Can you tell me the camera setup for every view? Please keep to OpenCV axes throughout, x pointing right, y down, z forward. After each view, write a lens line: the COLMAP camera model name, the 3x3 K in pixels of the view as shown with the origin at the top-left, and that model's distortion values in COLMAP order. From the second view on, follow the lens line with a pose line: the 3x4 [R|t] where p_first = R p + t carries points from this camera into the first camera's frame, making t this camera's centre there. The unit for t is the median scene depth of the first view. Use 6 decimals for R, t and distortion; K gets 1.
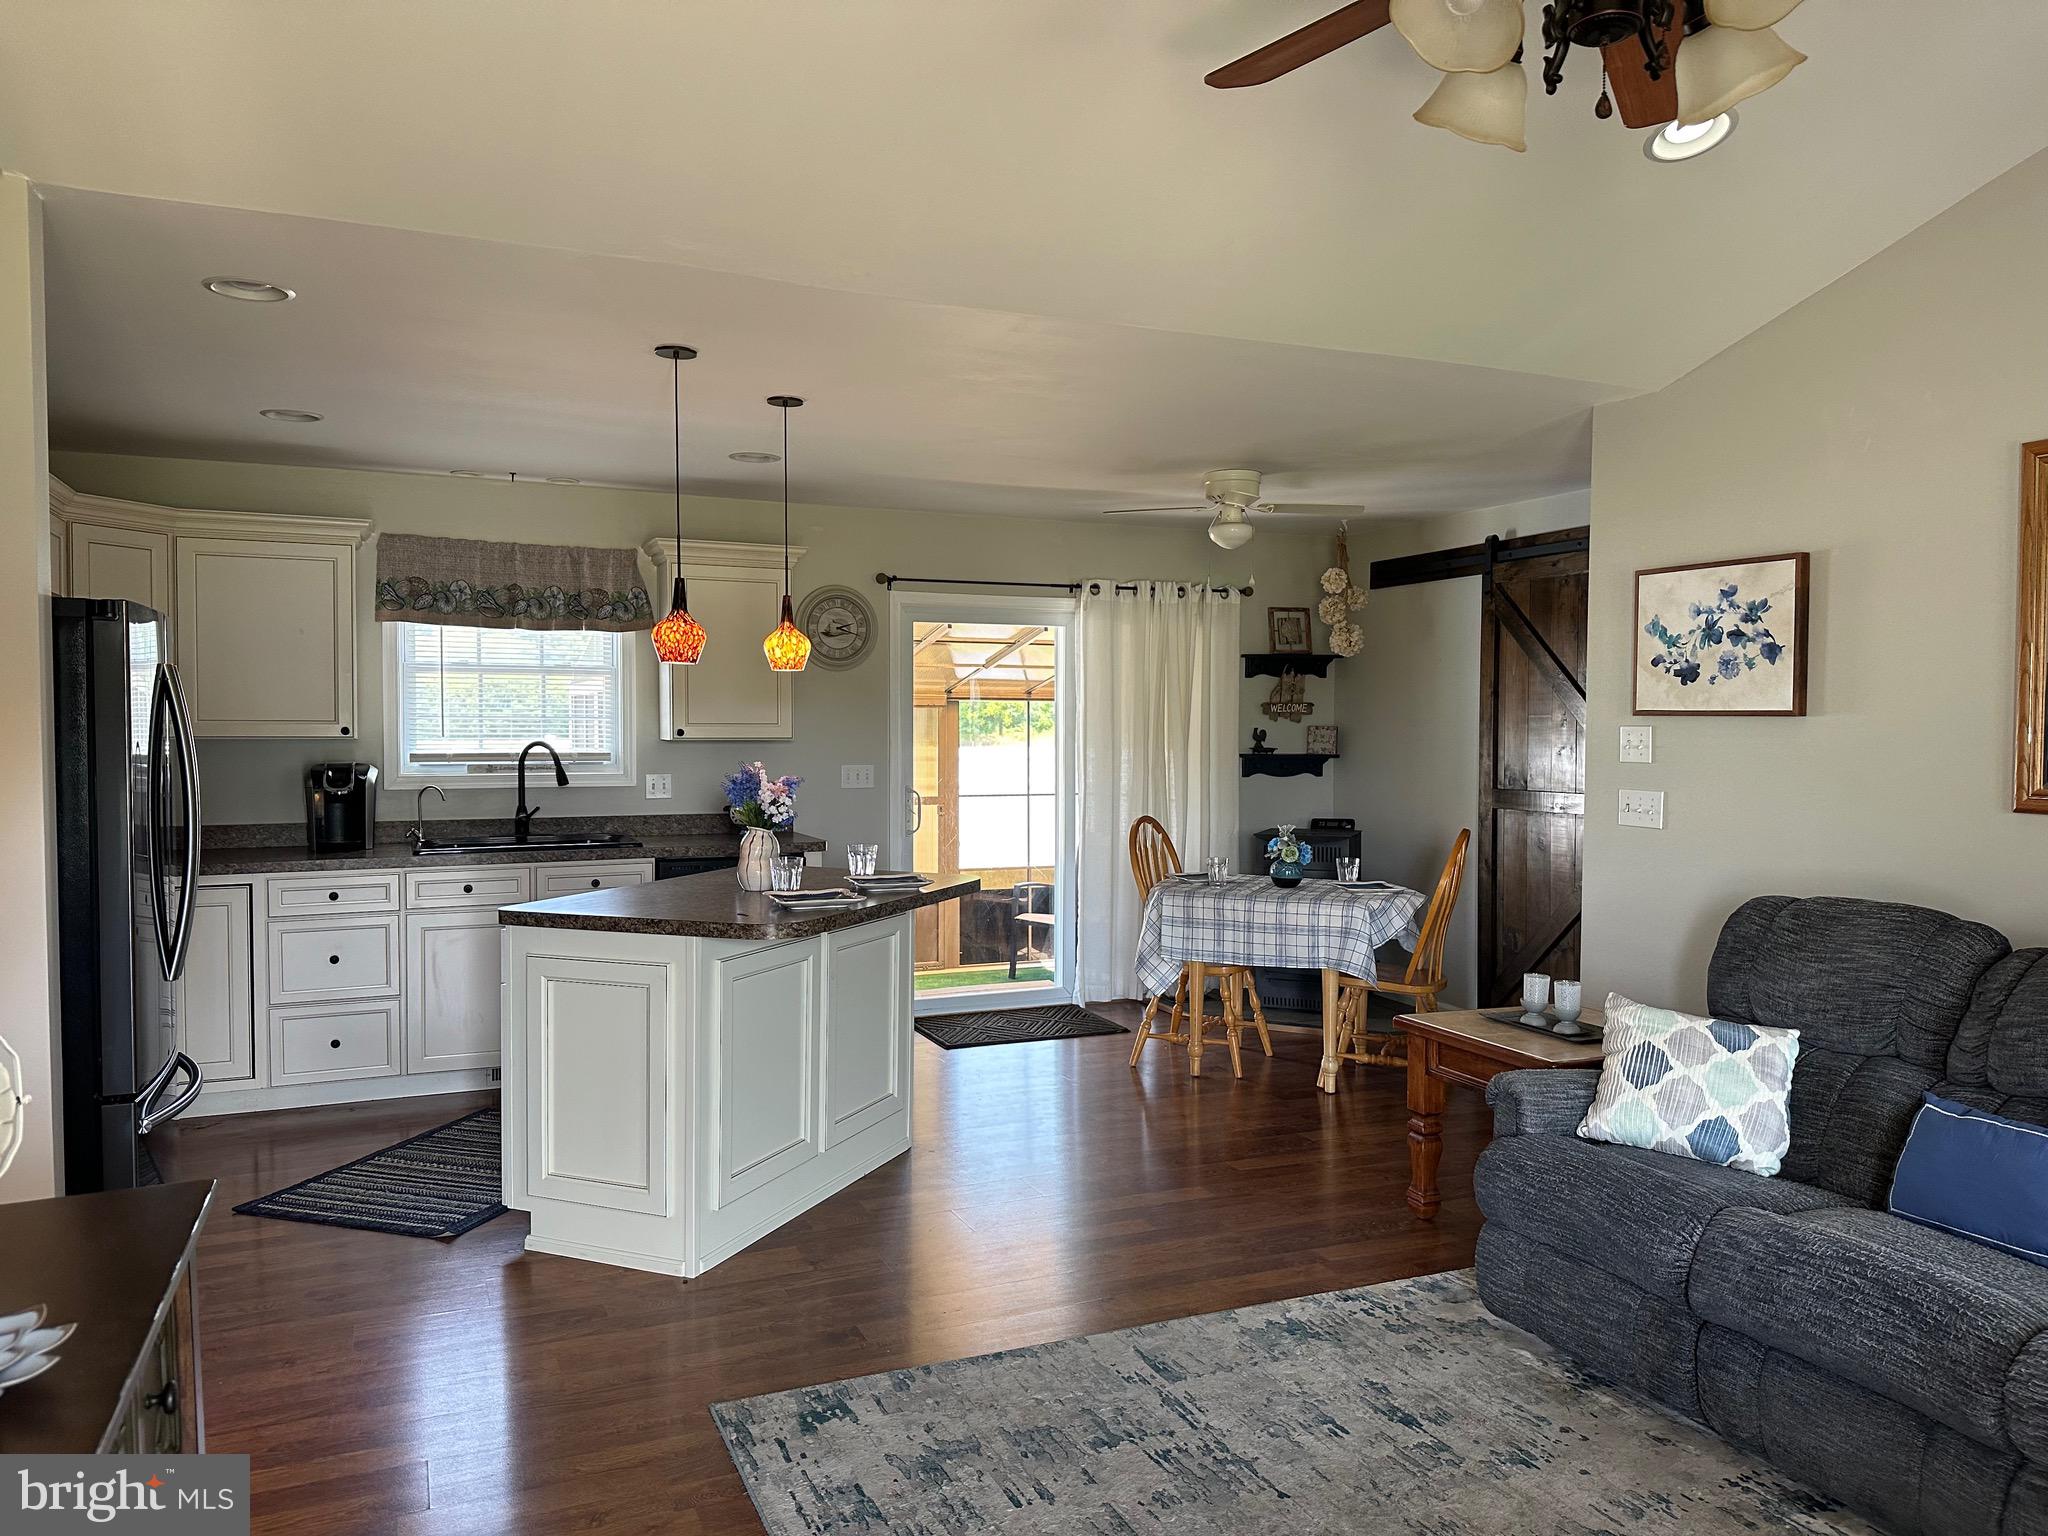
lens RADIAL K [[1433.6, 0, 1015.3], [0, 1433.6, 766.2], [0, 0, 1]] dist [0.003727, -0.005341]
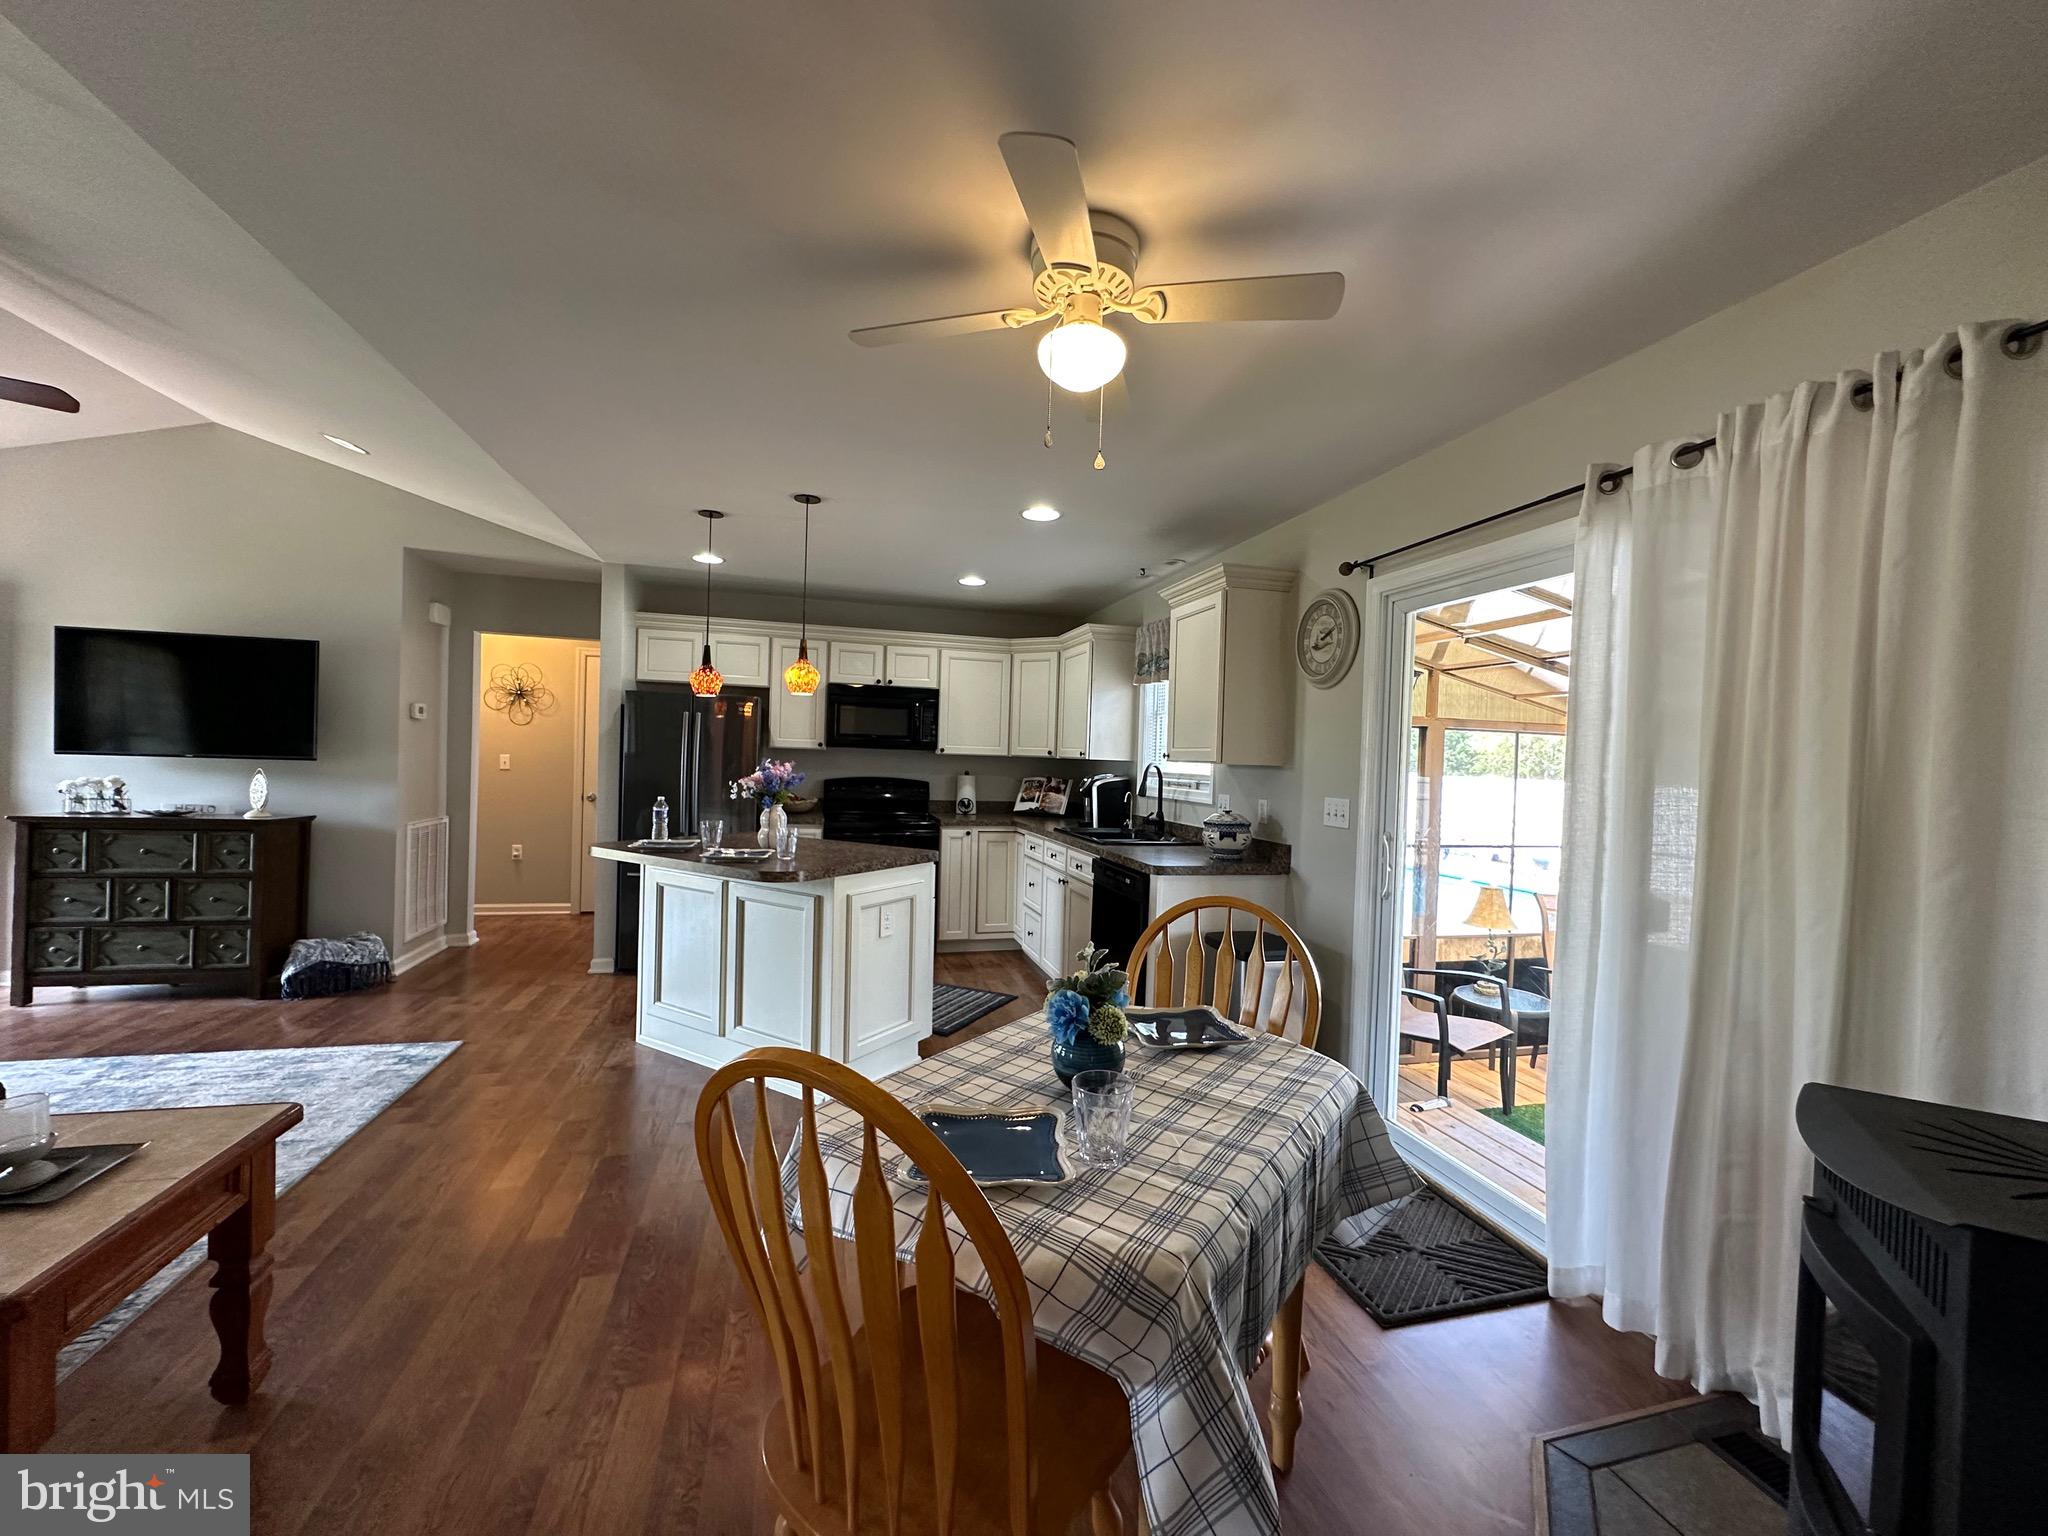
lens RADIAL K [[814.8, 0, 1023.6], [0, 814.8, 770.0], [0, 0, 1]] dist [-0.004024, 0.000252]
pose [[-0.147079, 0.008857, -0.989085, 0.428782], [-0.062478, 0.997880, 0.018226, -0.016348], [0.987150, 0.064477, -0.146214, 0.984920]]
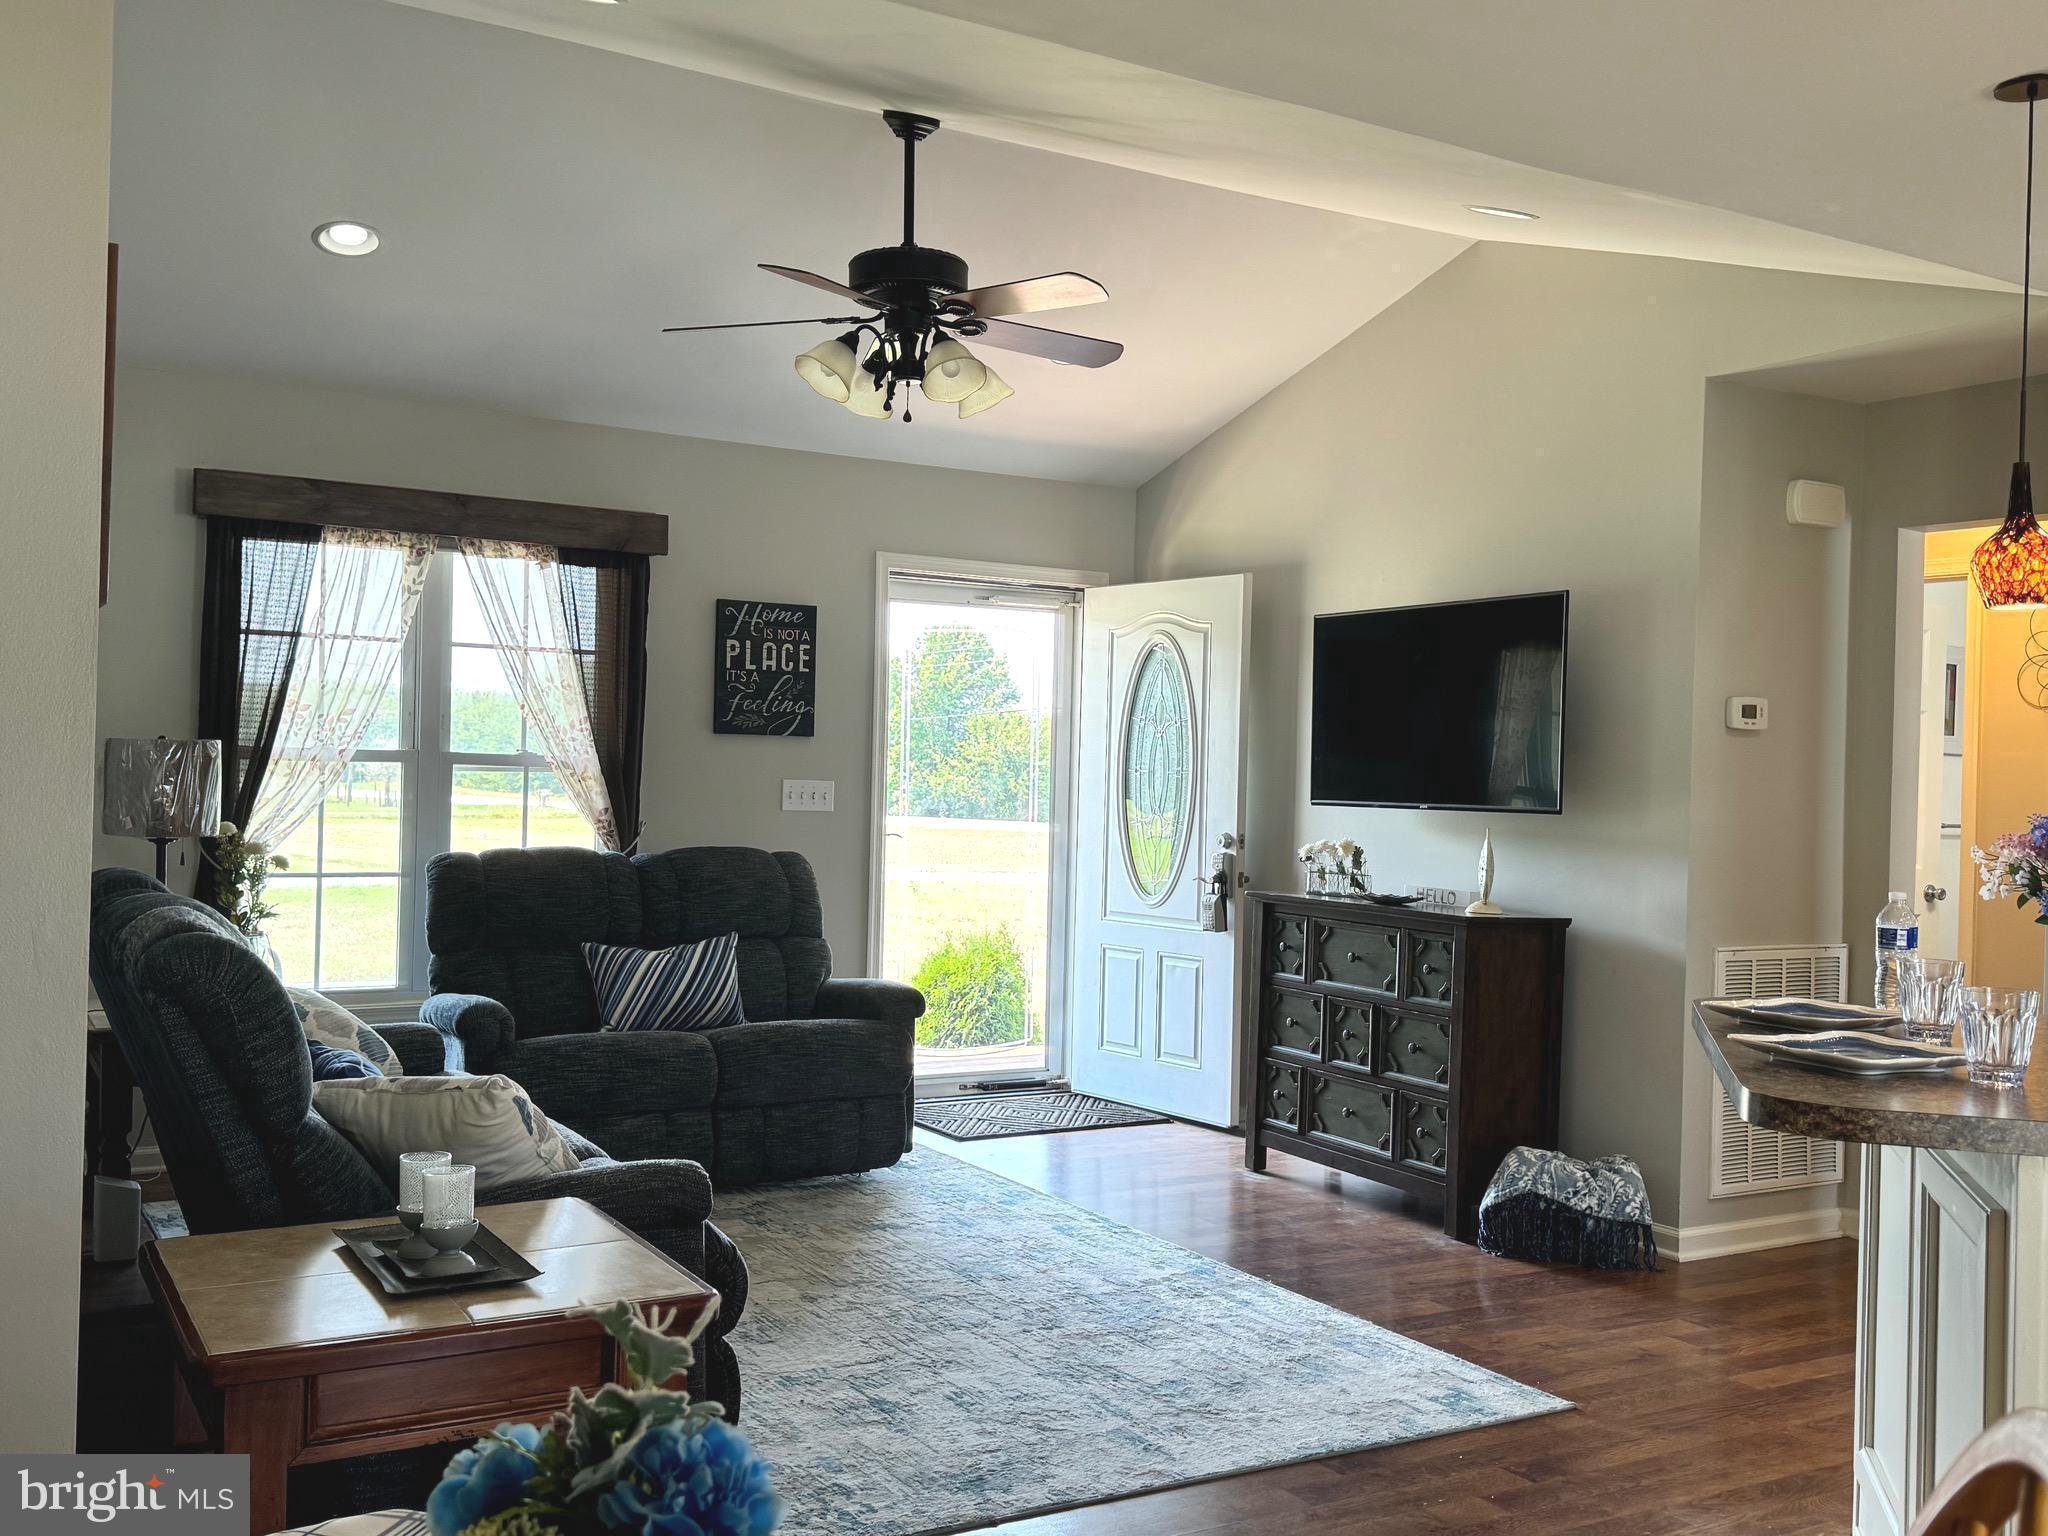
lens RADIAL K [[1897.5, 0, 1034.5], [0, 1897.5, 776.4], [0, 0, 1]] dist [0.187780, -0.409378]
pose [[-0.990393, -0.028220, -0.135368, 0.175613], [-0.032279, 0.999090, 0.027879, -0.007531], [0.134458, 0.031981, -0.990403, 1.128068]]
